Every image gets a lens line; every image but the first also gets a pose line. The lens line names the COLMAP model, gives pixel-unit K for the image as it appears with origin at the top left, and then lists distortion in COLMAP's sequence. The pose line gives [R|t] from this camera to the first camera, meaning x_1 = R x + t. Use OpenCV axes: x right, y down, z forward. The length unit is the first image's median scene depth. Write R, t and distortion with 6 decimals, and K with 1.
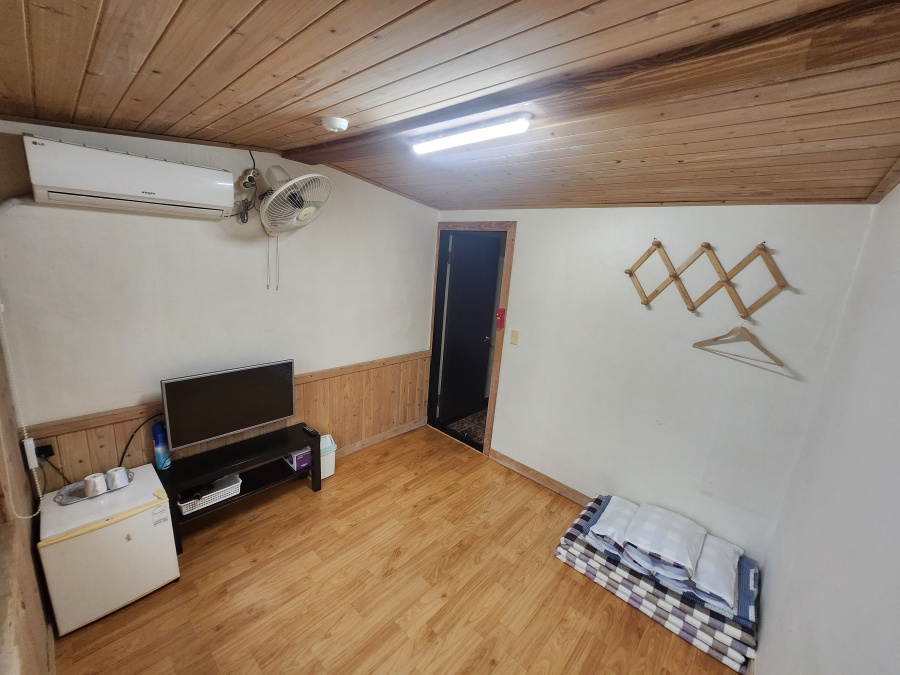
lens RADIAL K [[357.1, 0, 451.9], [0, 357.1, 334.3], [0, 0, 1]] dist [-0.020120, -0.000347]
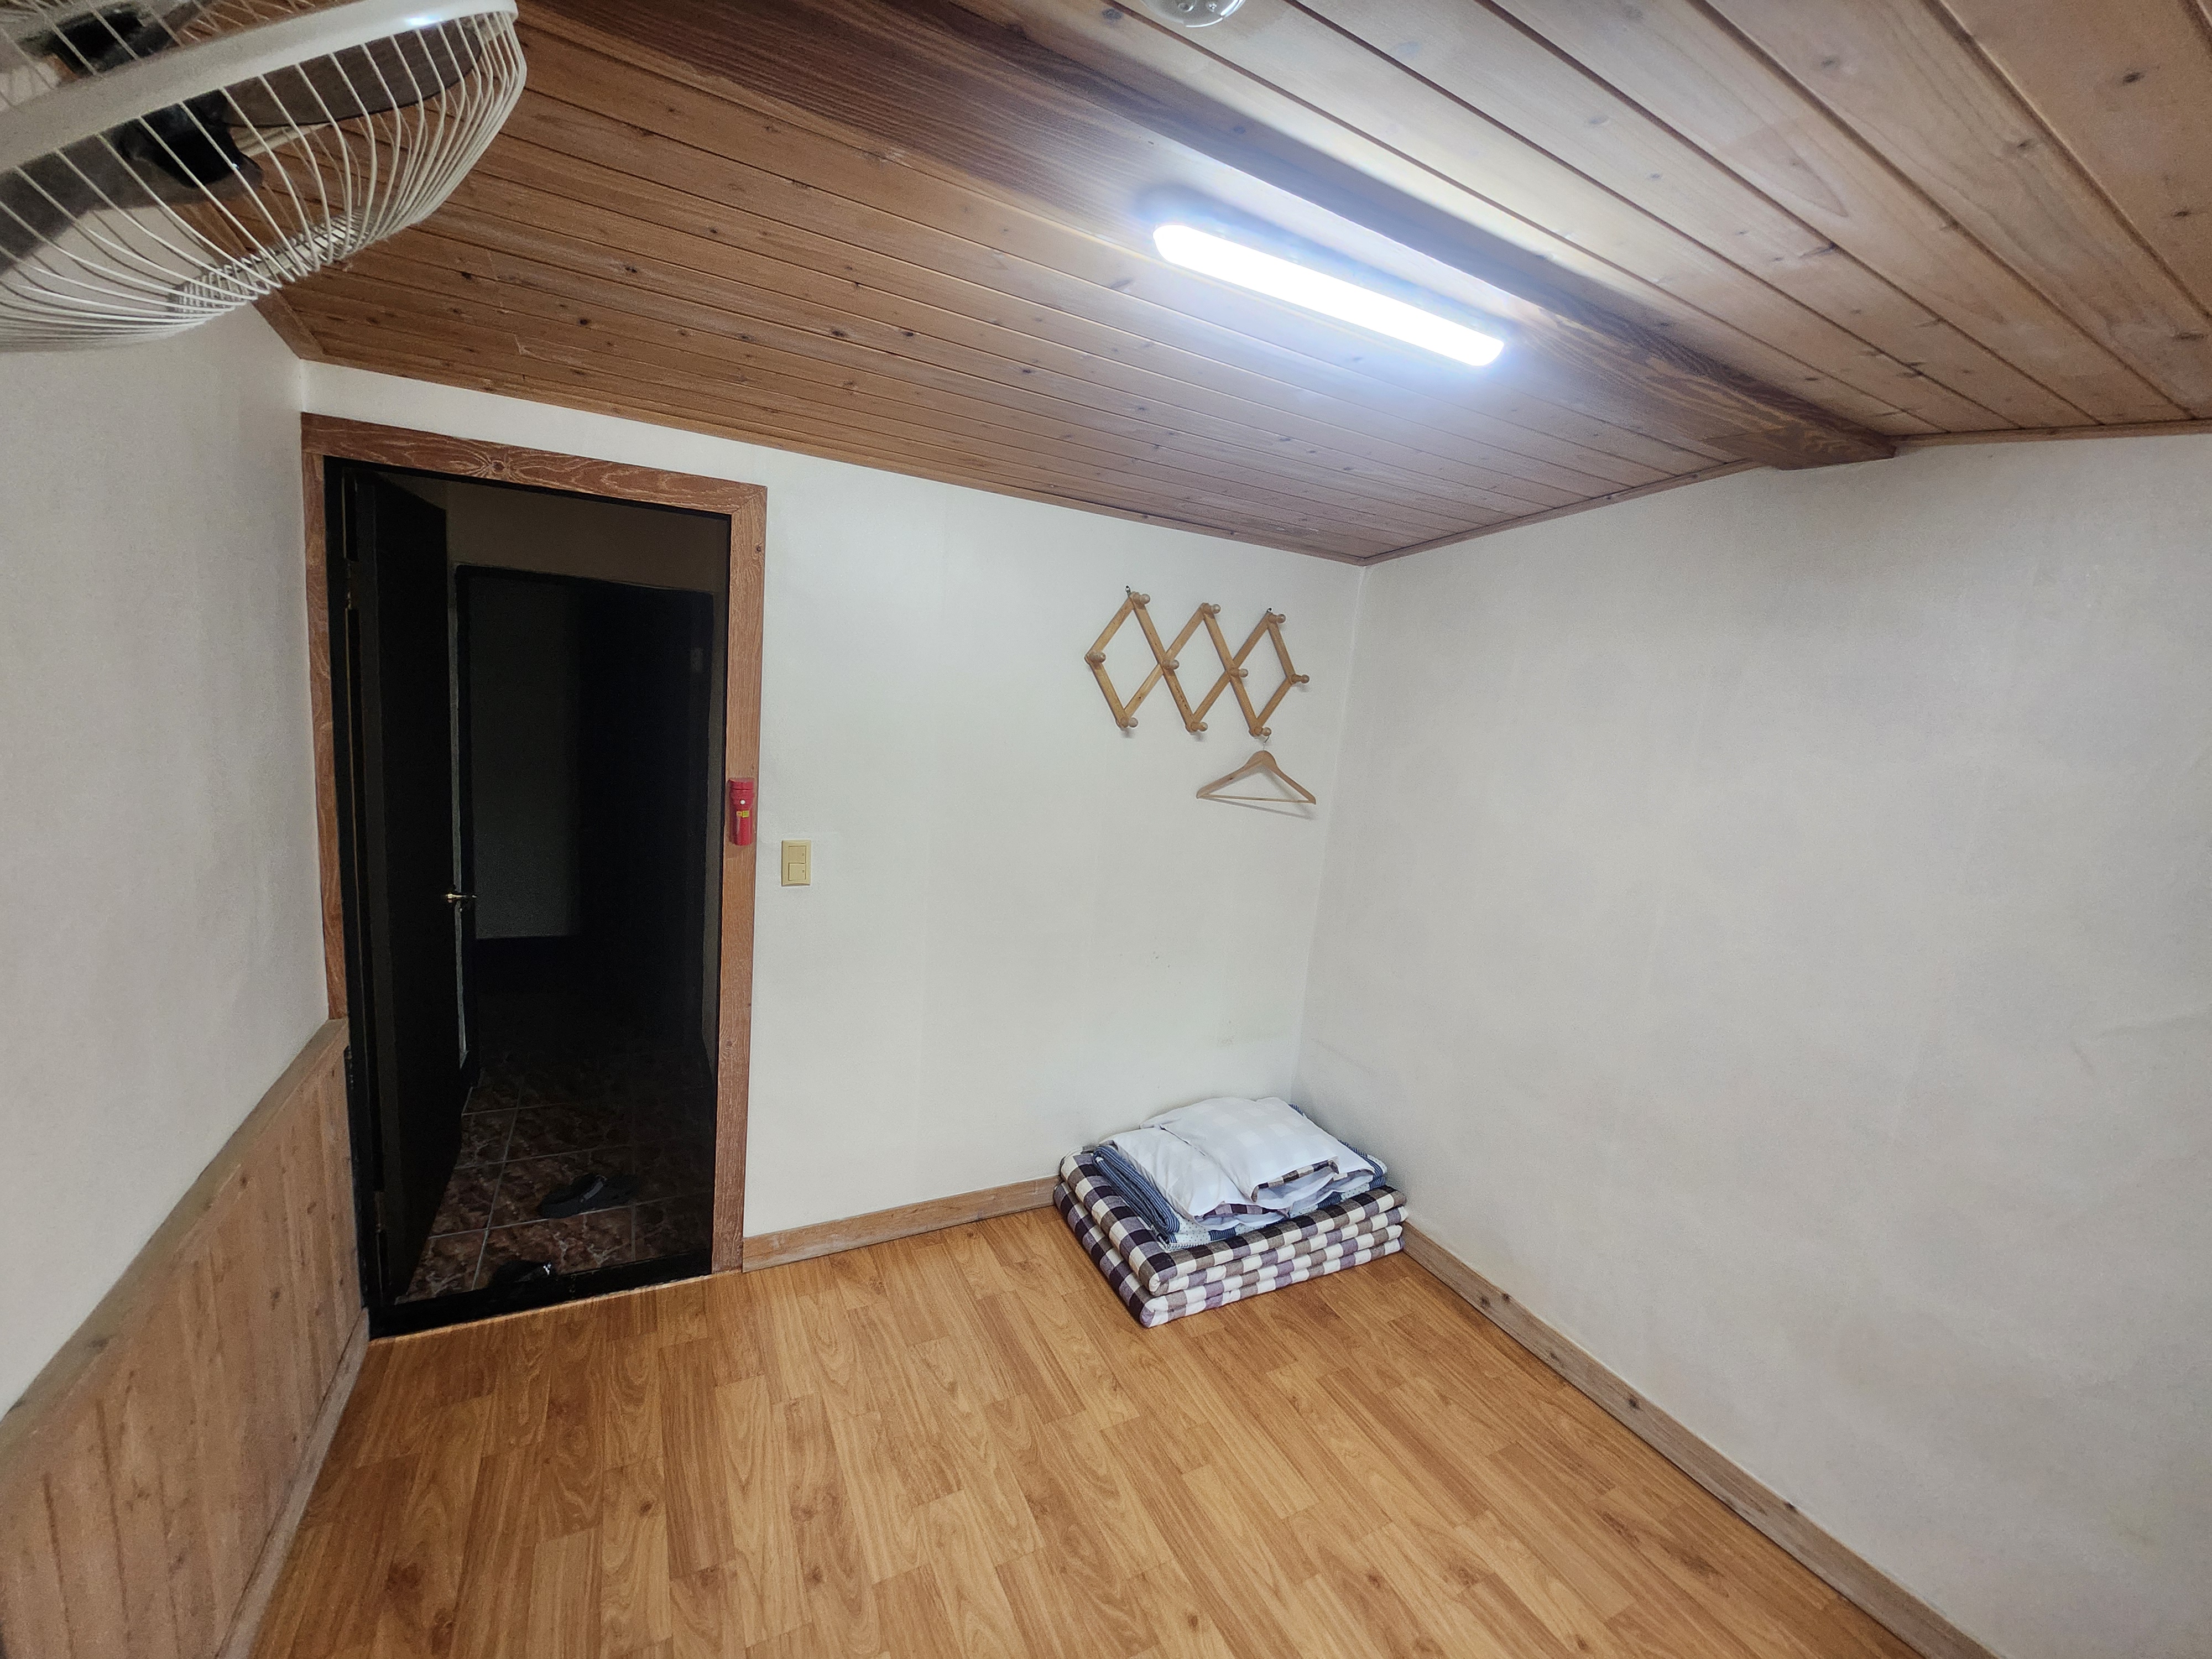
lens RADIAL K [[877.7, 0, 1116.8], [0, 877.7, 822.5], [0, 0, 1]] dist [-0.020120, -0.000347]
pose [[0.346540, -0.194056, 0.917743, -0.596534], [0.135716, 0.978446, 0.155645, -0.150833], [-0.928165, 0.070615, 0.365407, 0.624774]]
